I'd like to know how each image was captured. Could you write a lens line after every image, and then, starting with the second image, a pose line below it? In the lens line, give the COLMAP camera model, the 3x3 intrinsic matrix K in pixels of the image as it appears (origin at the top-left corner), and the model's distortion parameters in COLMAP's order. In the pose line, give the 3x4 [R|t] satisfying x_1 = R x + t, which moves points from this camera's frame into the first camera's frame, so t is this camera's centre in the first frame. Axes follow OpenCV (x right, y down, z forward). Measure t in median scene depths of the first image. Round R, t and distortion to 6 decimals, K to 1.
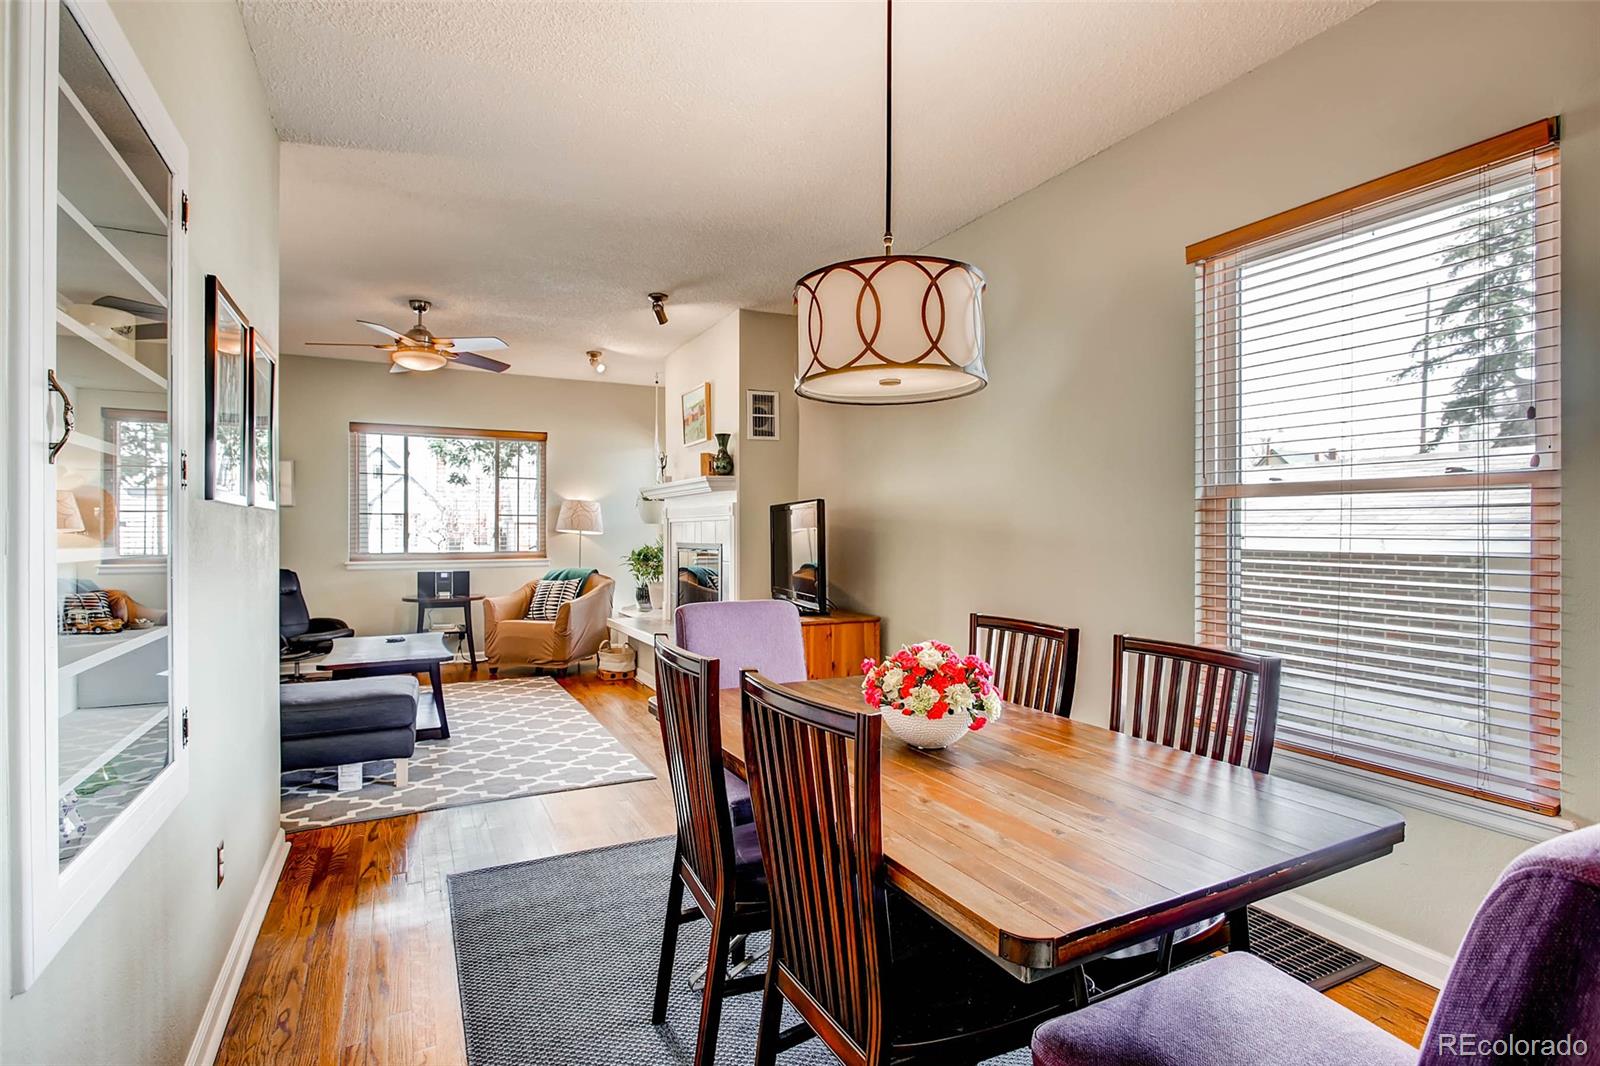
lens RADIAL K [[760.9, 0, 786.3], [0, 760.9, 535.7], [0, 0, 1]] dist [0.000489, 0.006119]
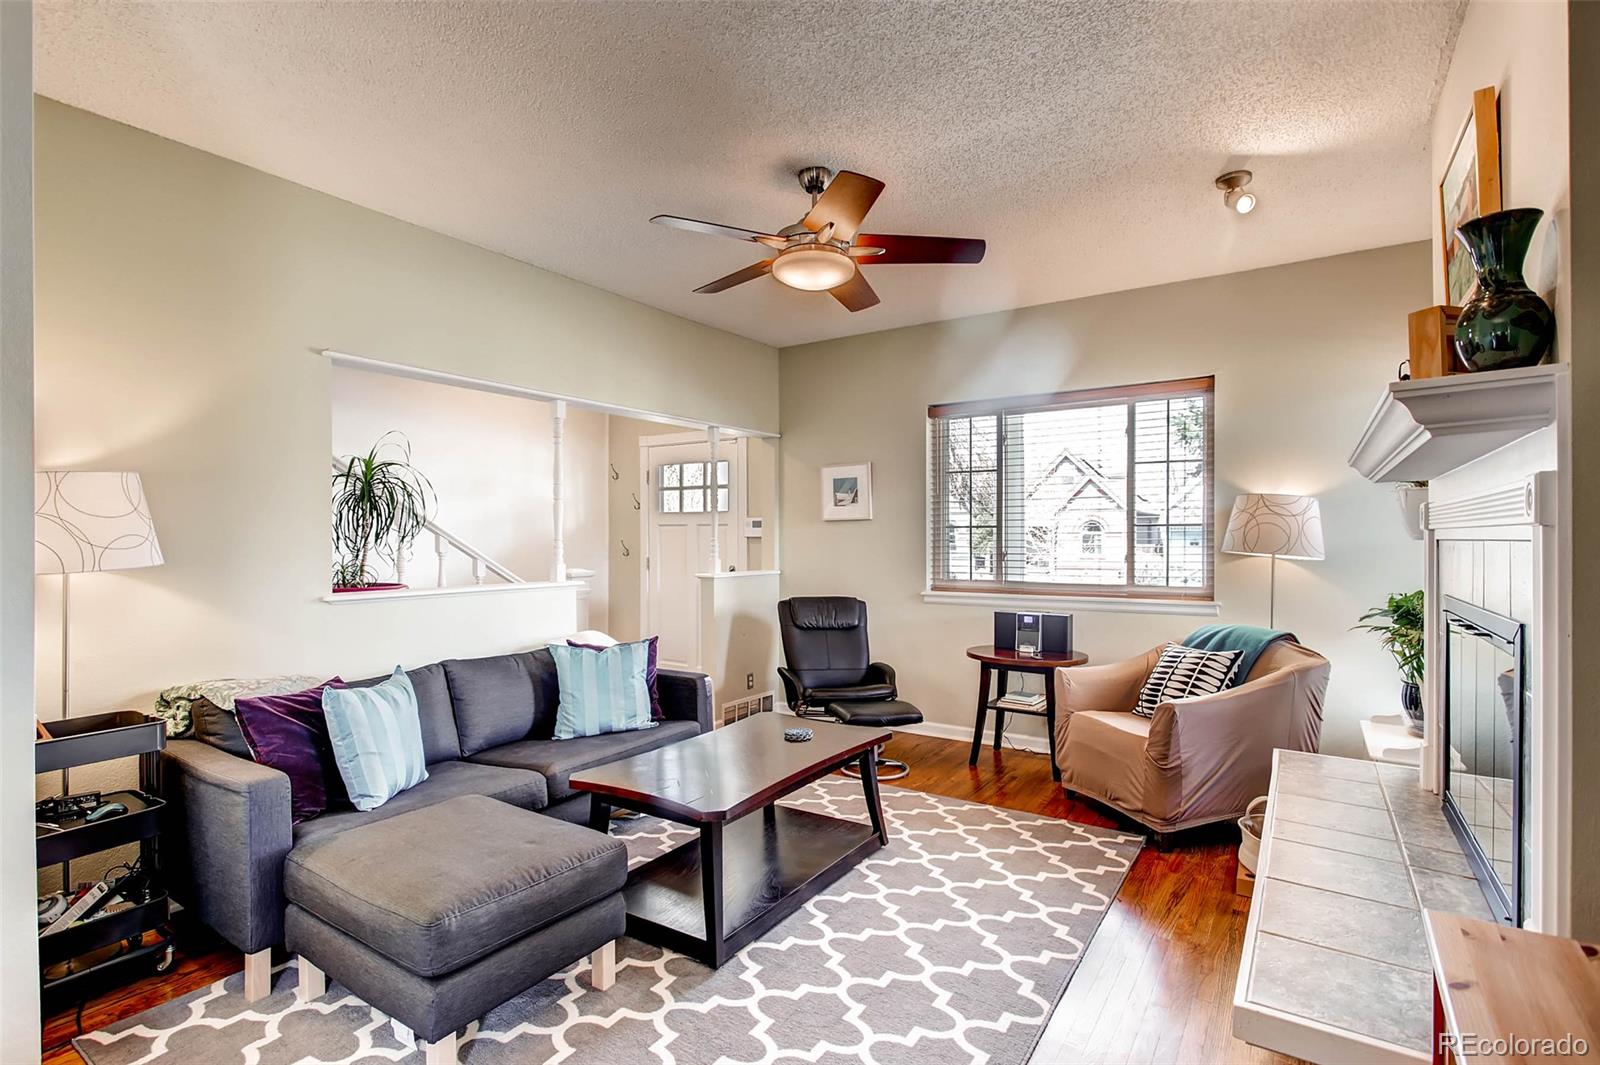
lens RADIAL K [[760.9, 0, 812.4], [0, 760.9, 537.3], [0, 0, 1]] dist [0.000489, 0.006119]
pose [[0.511295, -0.001024, -0.859404, 0.017709], [-0.004218, 0.999984, -0.003701, -0.015623], [0.859395, 0.005517, 0.511283, 0.506985]]
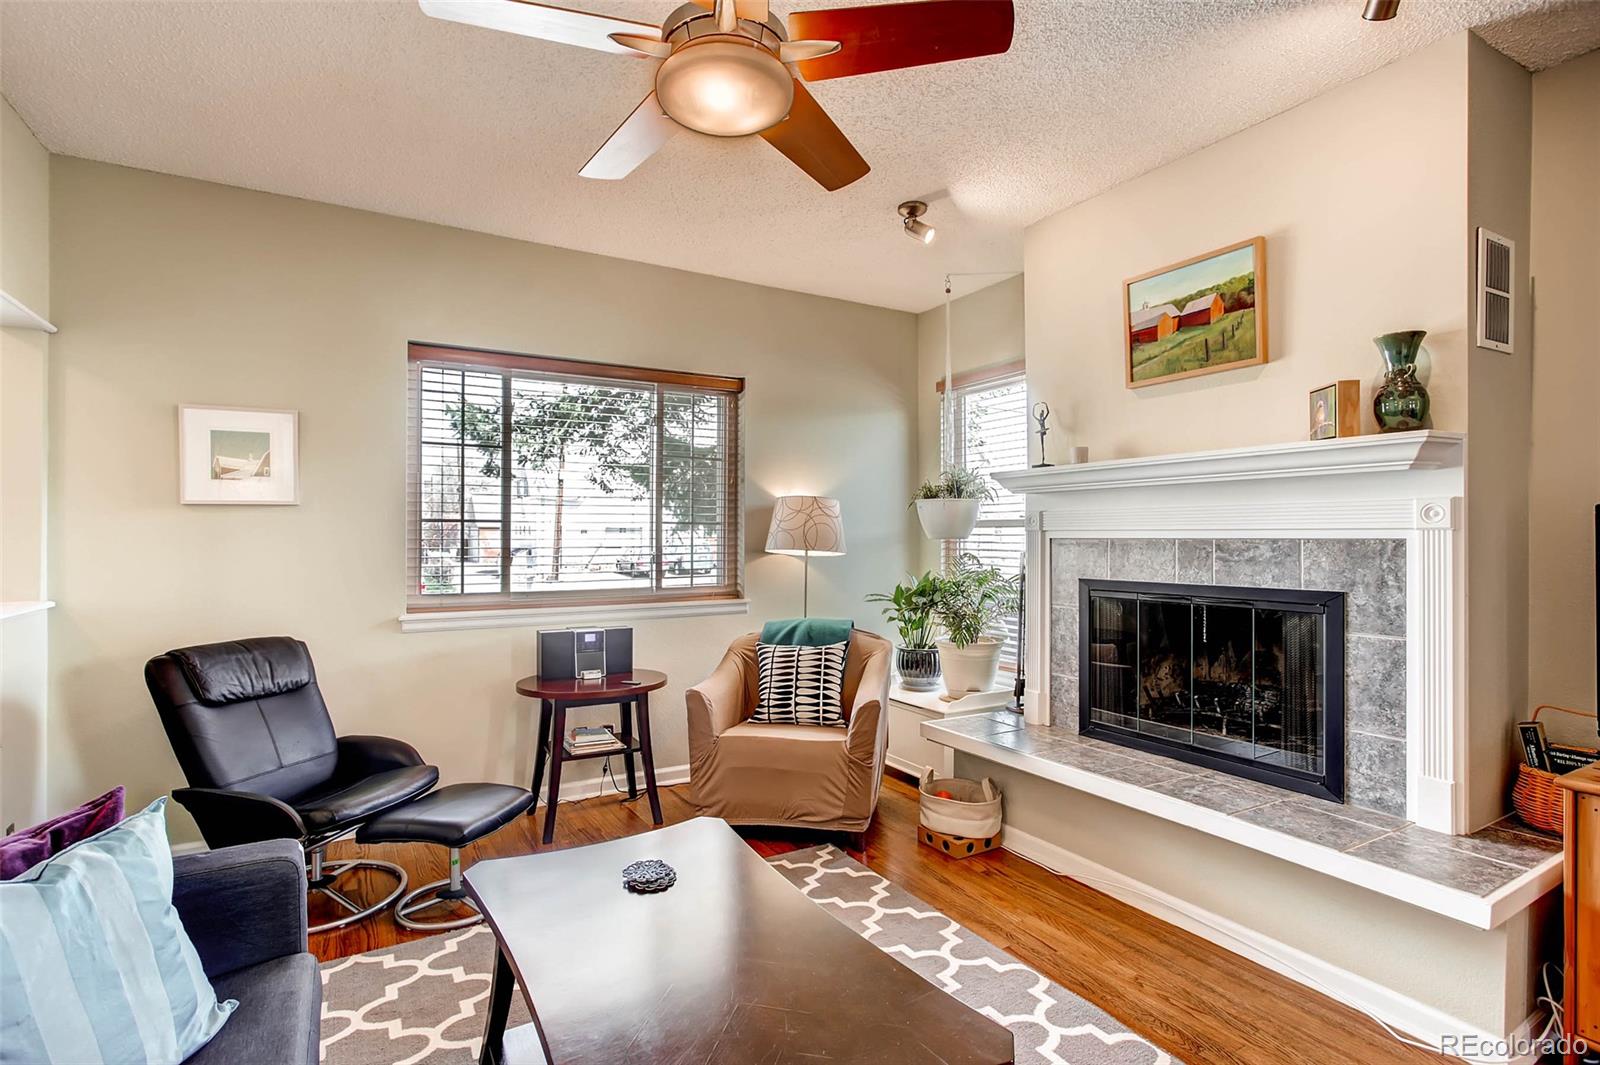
lens RADIAL K [[770.4, 0, 784.4], [0, 770.4, 532.6], [0, 0, 1]] dist [-0.016151, 0.004702]
pose [[0.998349, 0.001624, 0.057420, -0.347622], [-0.000928, 0.999926, -0.012147, -0.014476], [-0.057435, 0.012074, 0.998276, 0.462751]]
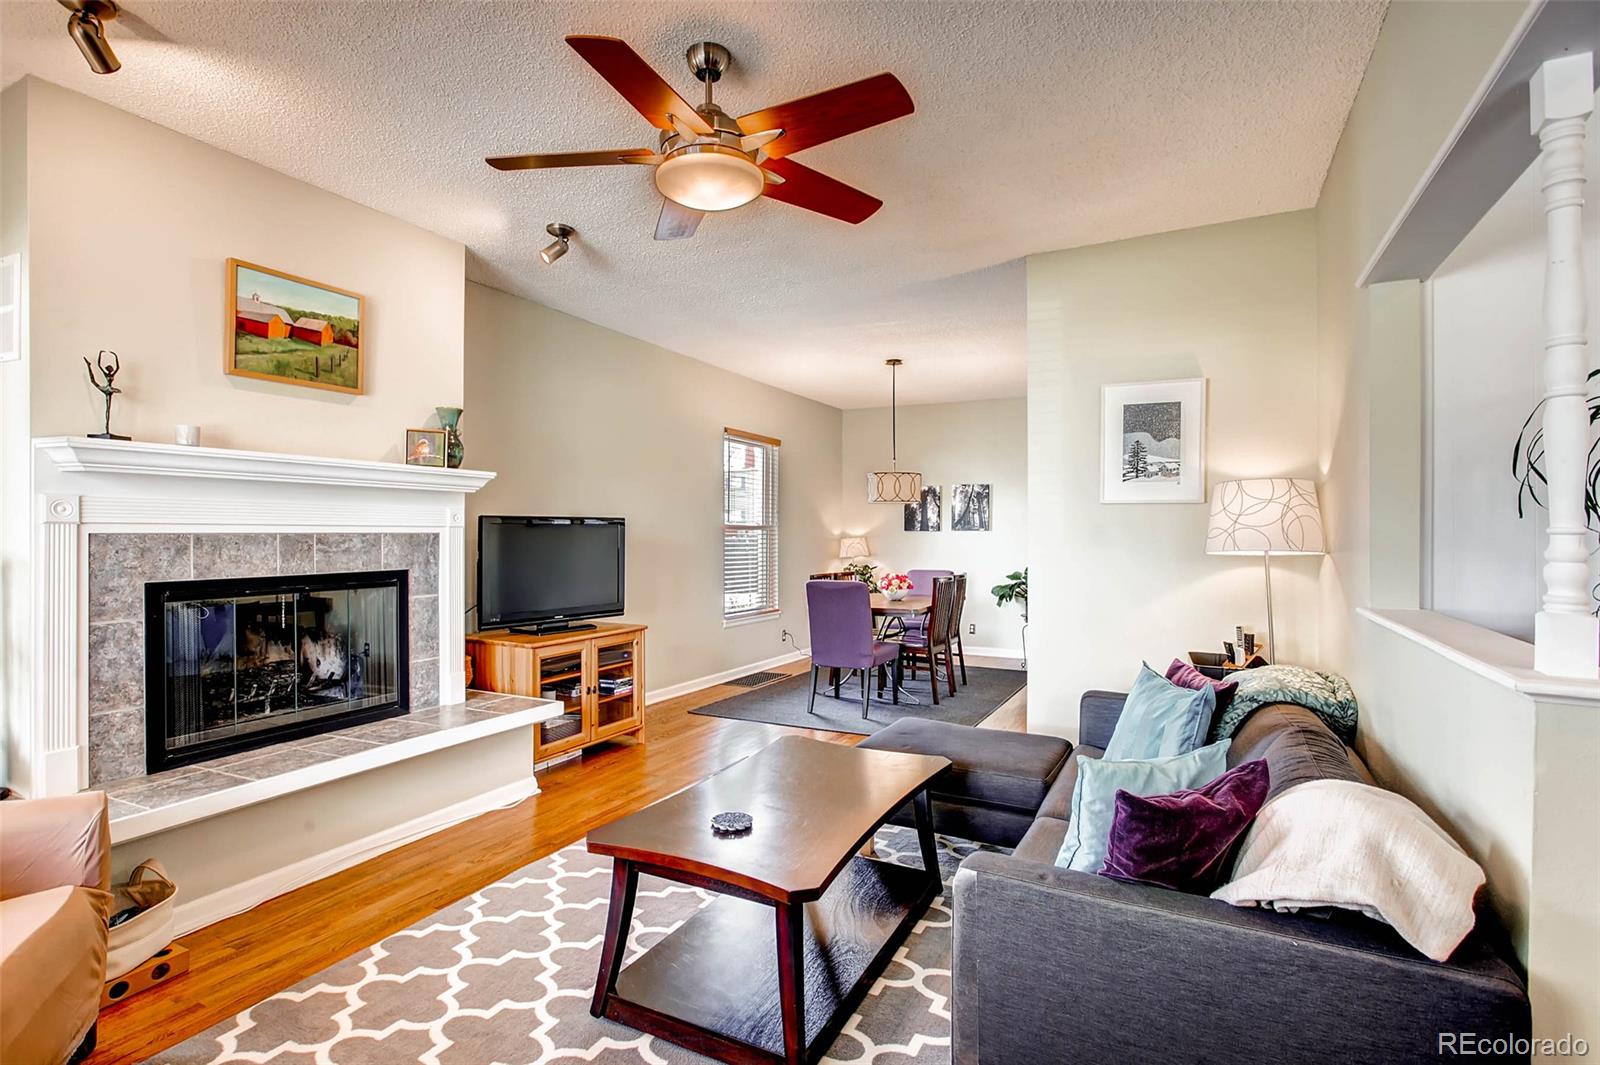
lens RADIAL K [[760.9, 0, 796.3], [0, 760.9, 534.1], [0, 0, 1]] dist [0.000489, 0.006119]
pose [[-0.582147, -0.003602, 0.813076, -0.644852], [0.004412, 0.999961, 0.007589, -0.018212], [-0.813072, 0.008005, -0.582109, 0.891322]]
